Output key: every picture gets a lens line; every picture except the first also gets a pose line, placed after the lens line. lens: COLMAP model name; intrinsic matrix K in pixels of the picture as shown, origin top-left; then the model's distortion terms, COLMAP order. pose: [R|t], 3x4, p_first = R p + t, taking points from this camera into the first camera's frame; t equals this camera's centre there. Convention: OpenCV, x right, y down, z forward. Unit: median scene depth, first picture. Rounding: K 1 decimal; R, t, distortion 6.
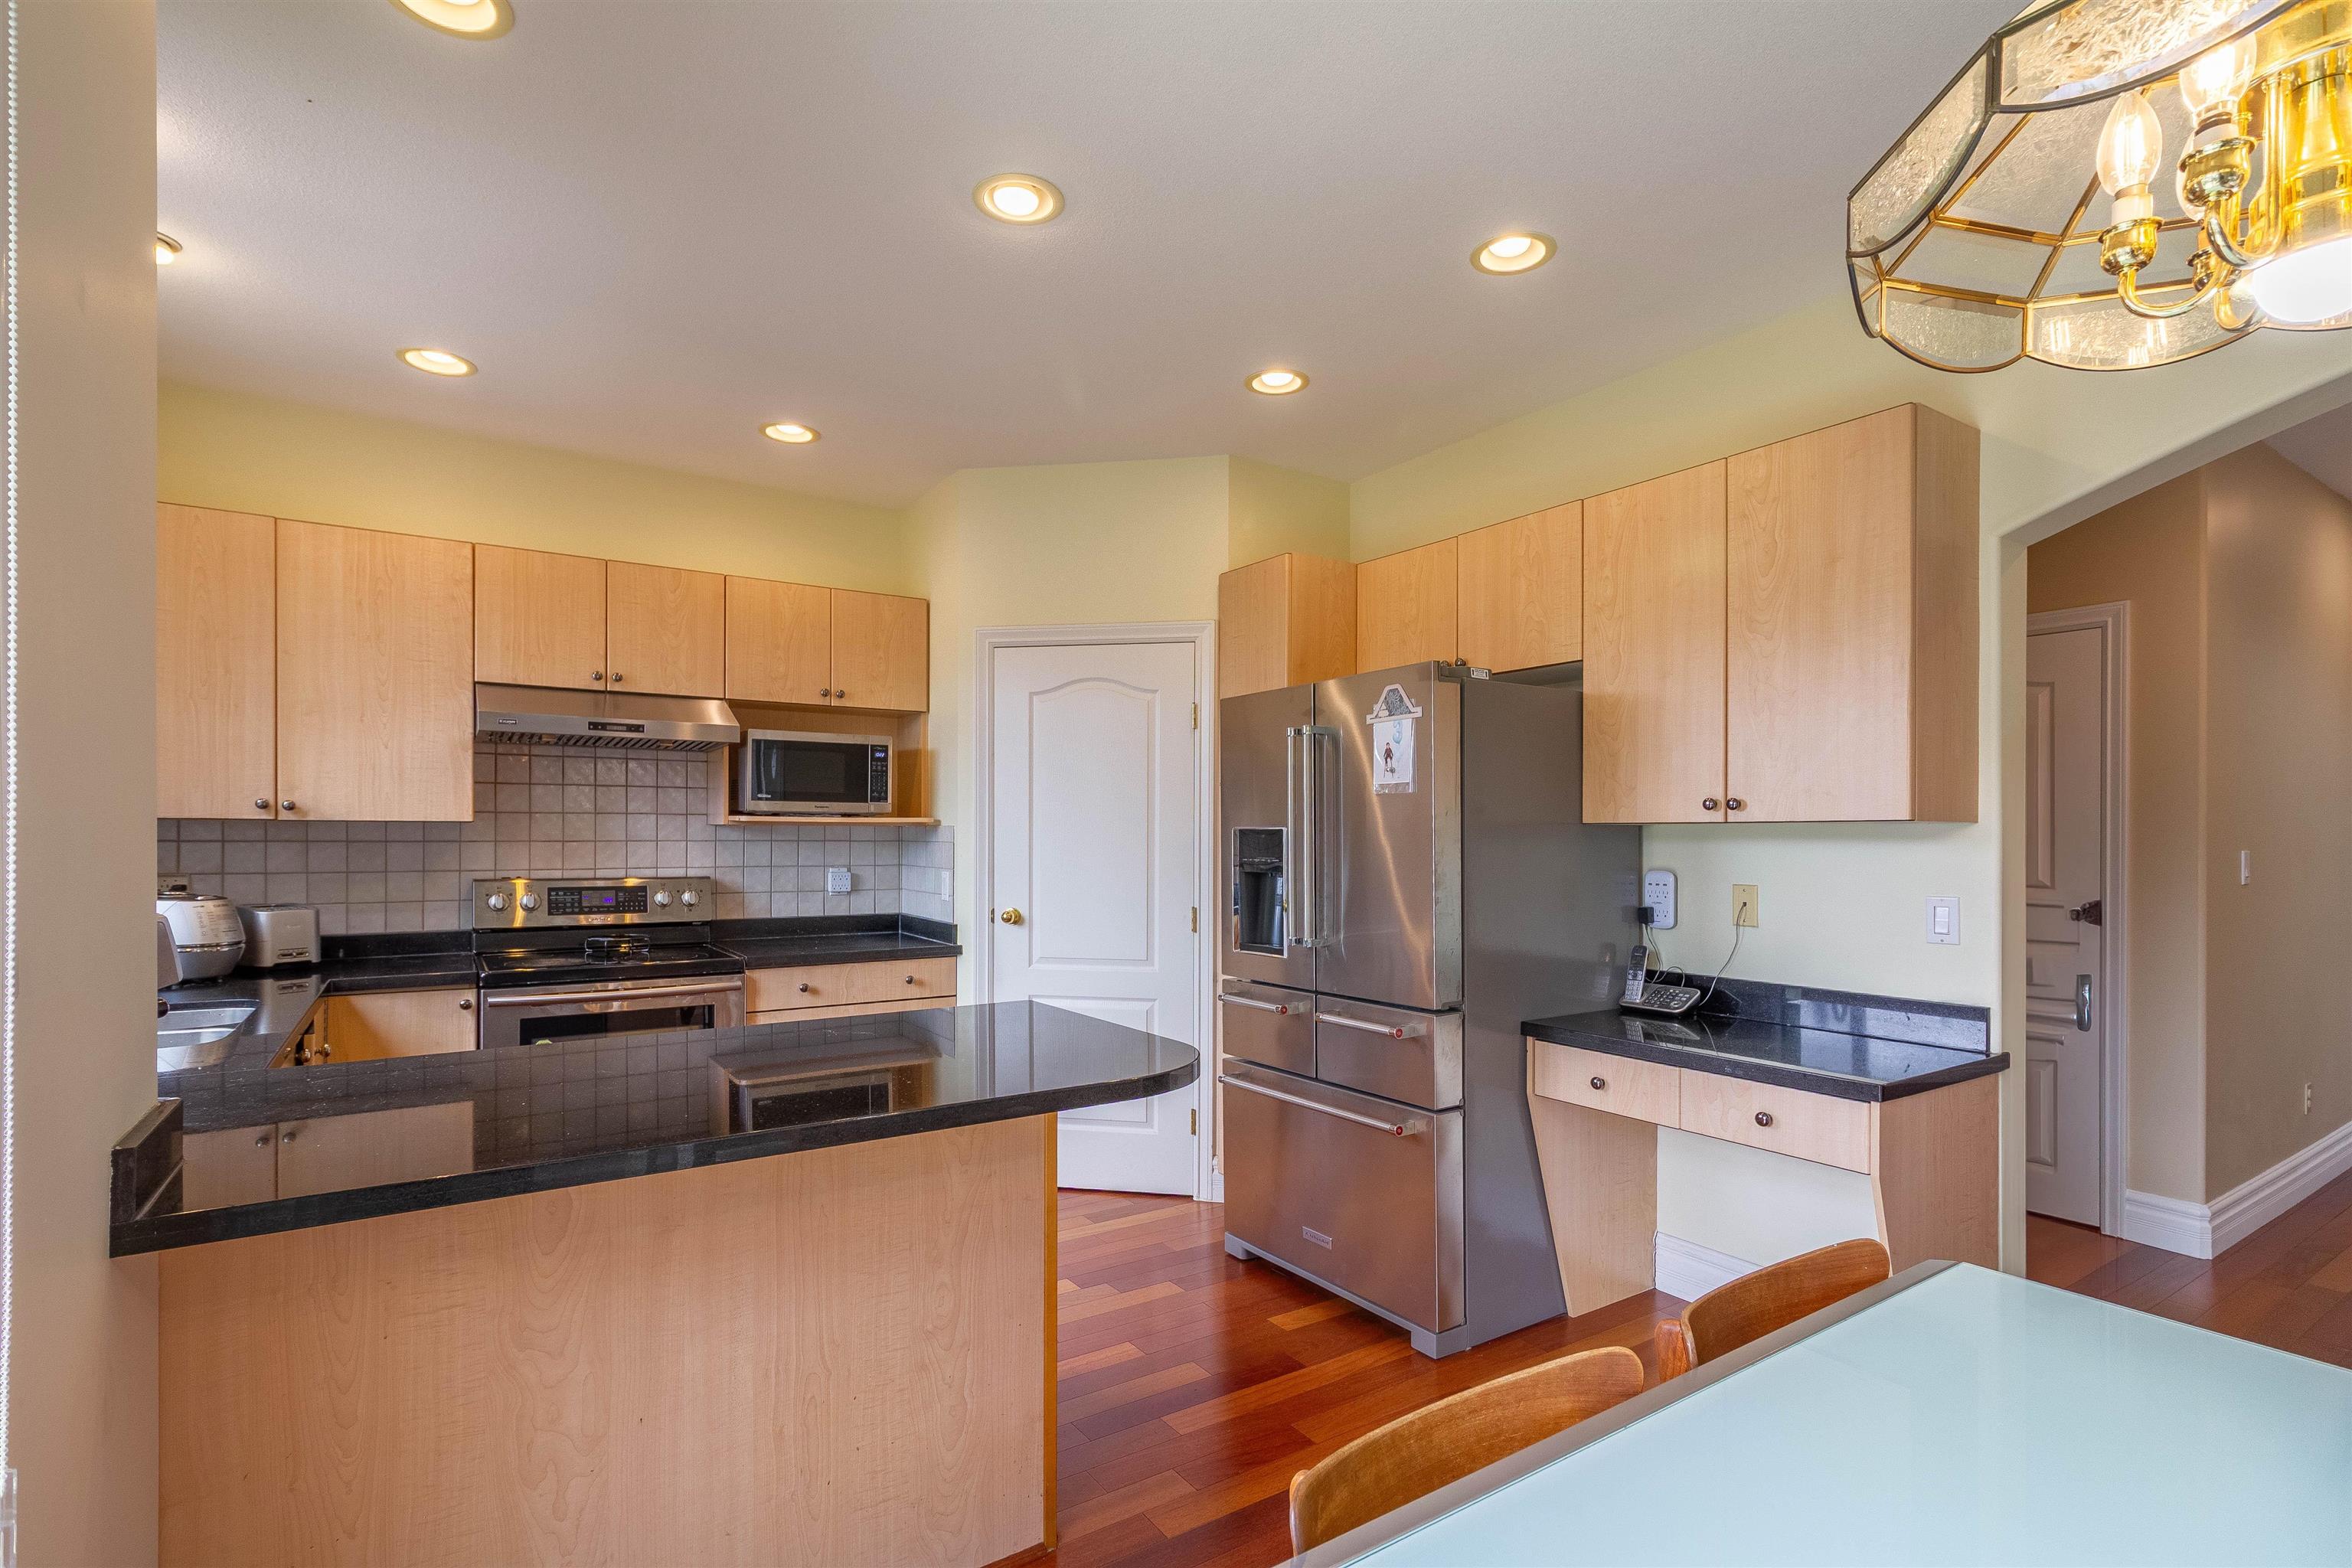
lens RADIAL K [[1114.9, 0, 1179.5], [0, 1114.9, 814.9], [0, 0, 1]] dist [0.004880, -0.000093]
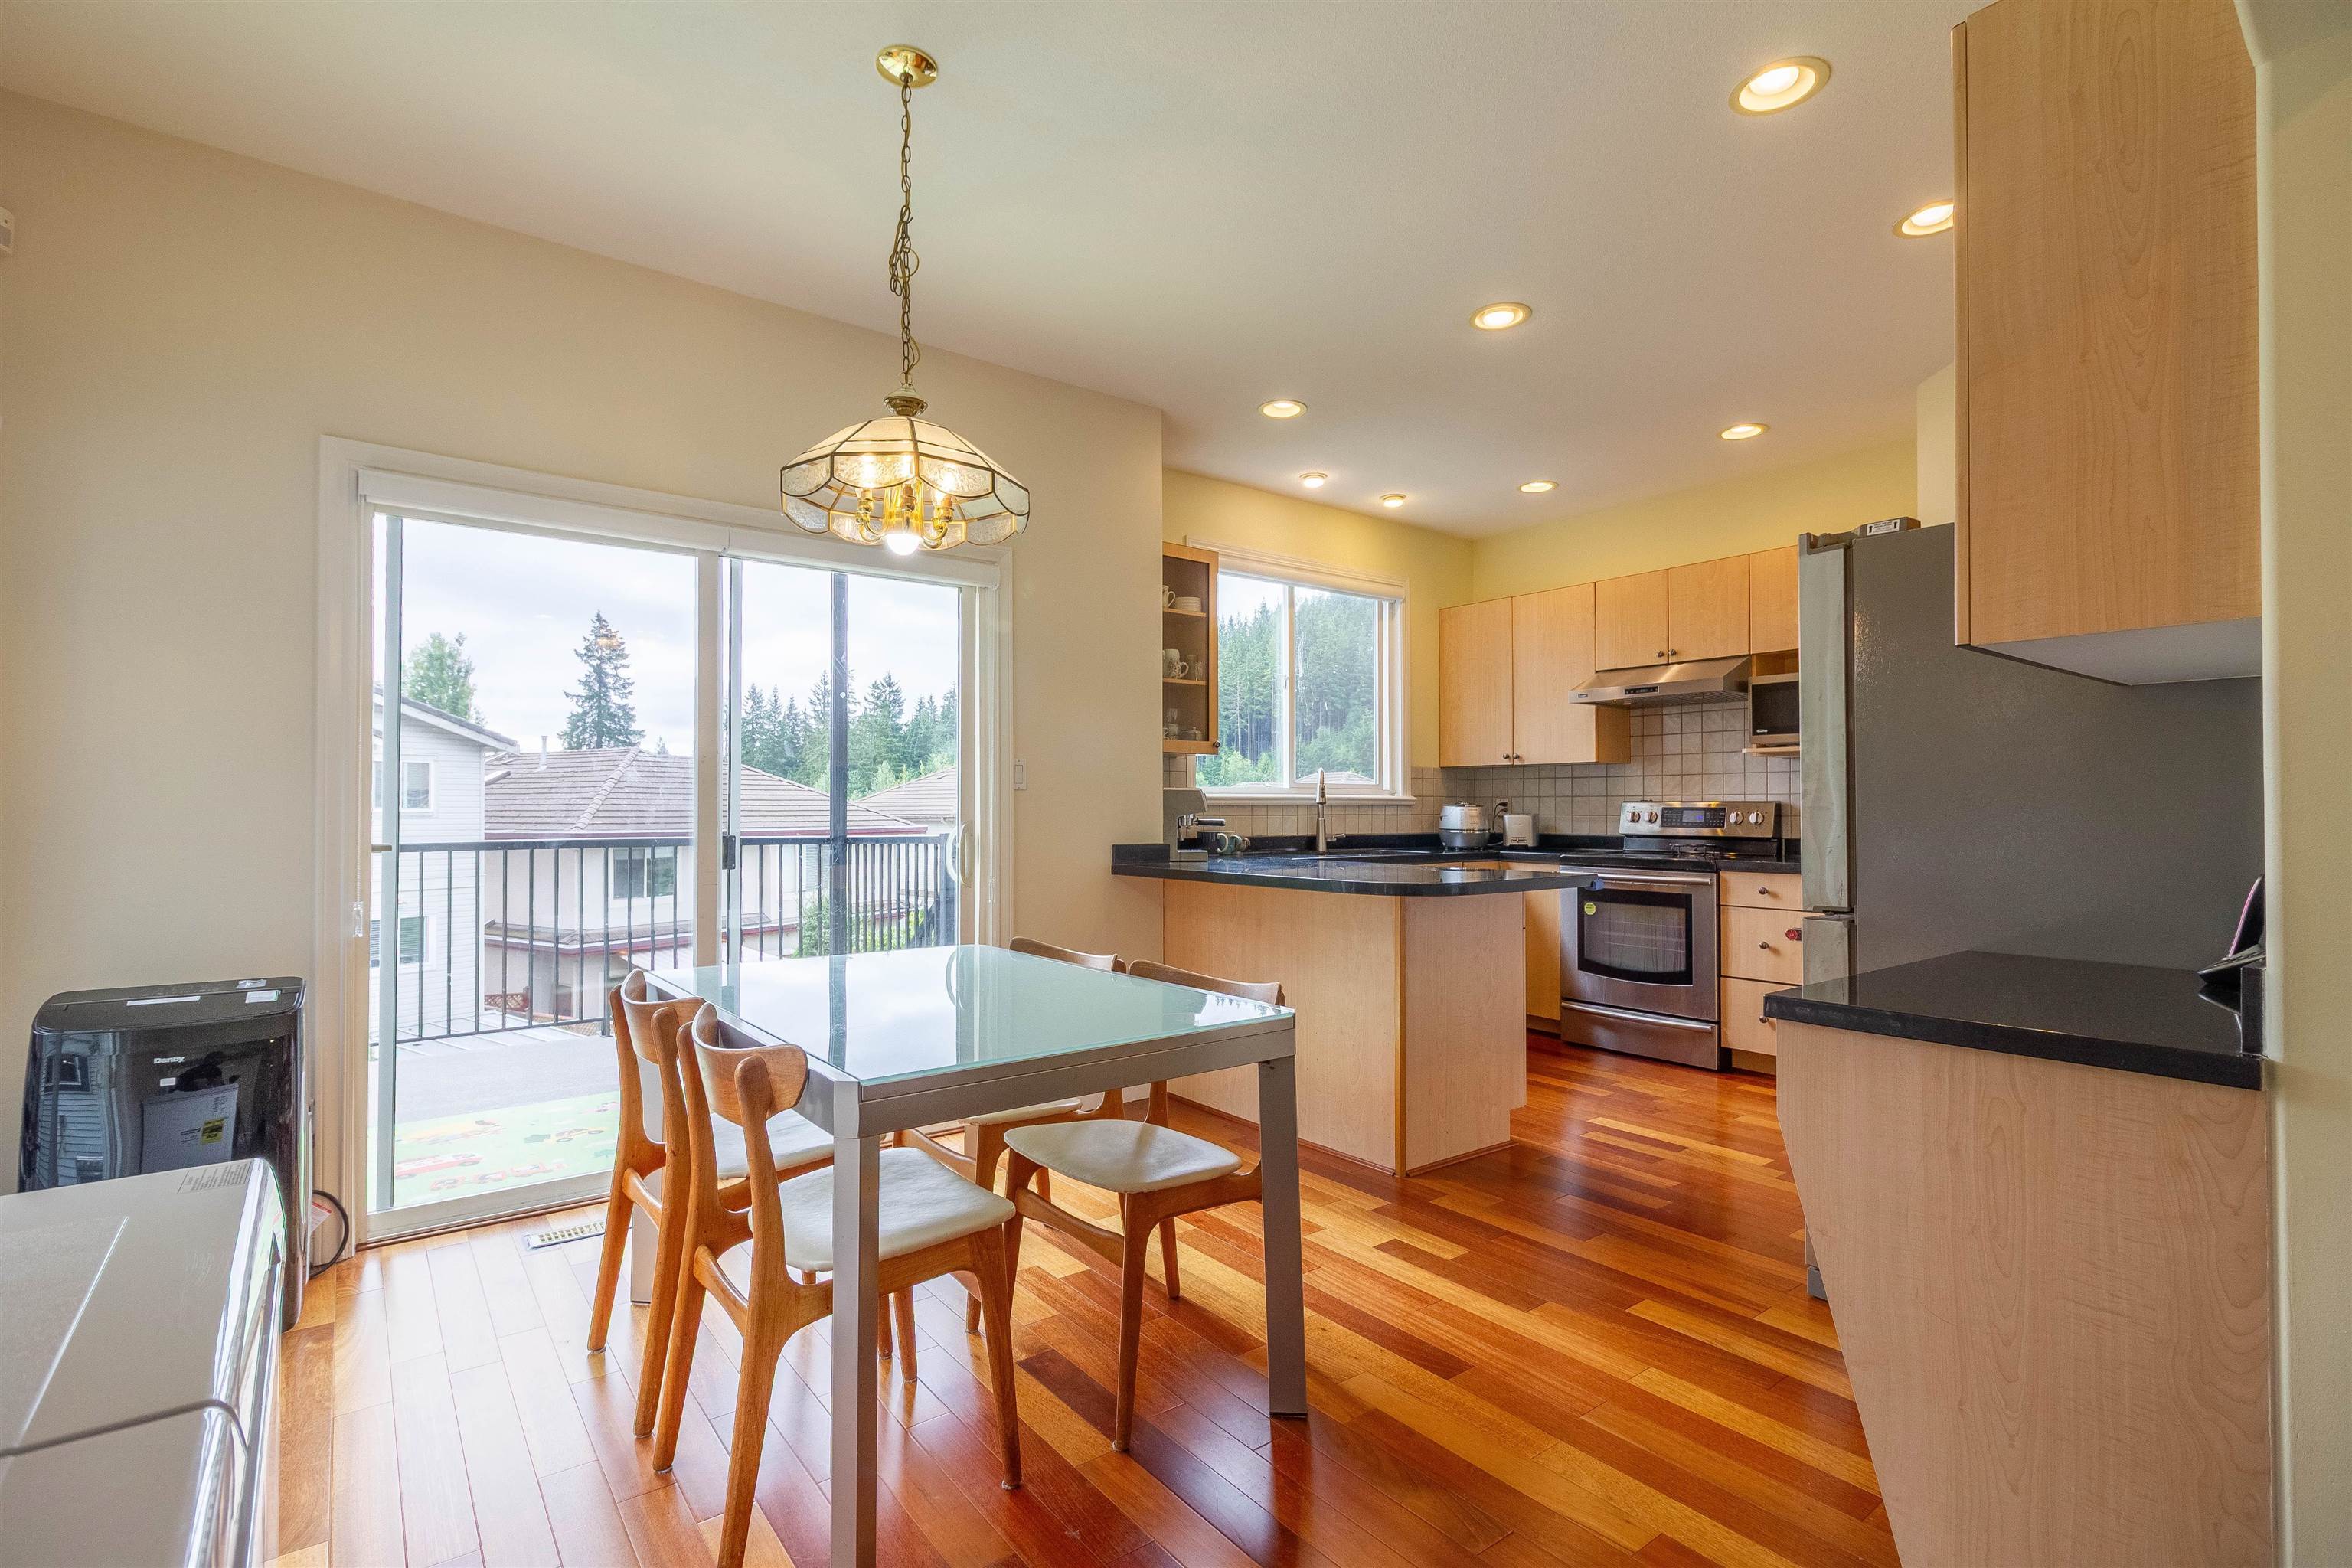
lens RADIAL K [[1114.9, 0, 1217.2], [0, 1114.9, 809.1], [0, 0, 1]] dist [0.004880, -0.000093]
pose [[0.079751, -0.001415, -0.996814, 0.826141], [0.020598, 0.999788, 0.000229, 0.057128], [0.996602, -0.020551, 0.079763, 0.335852]]
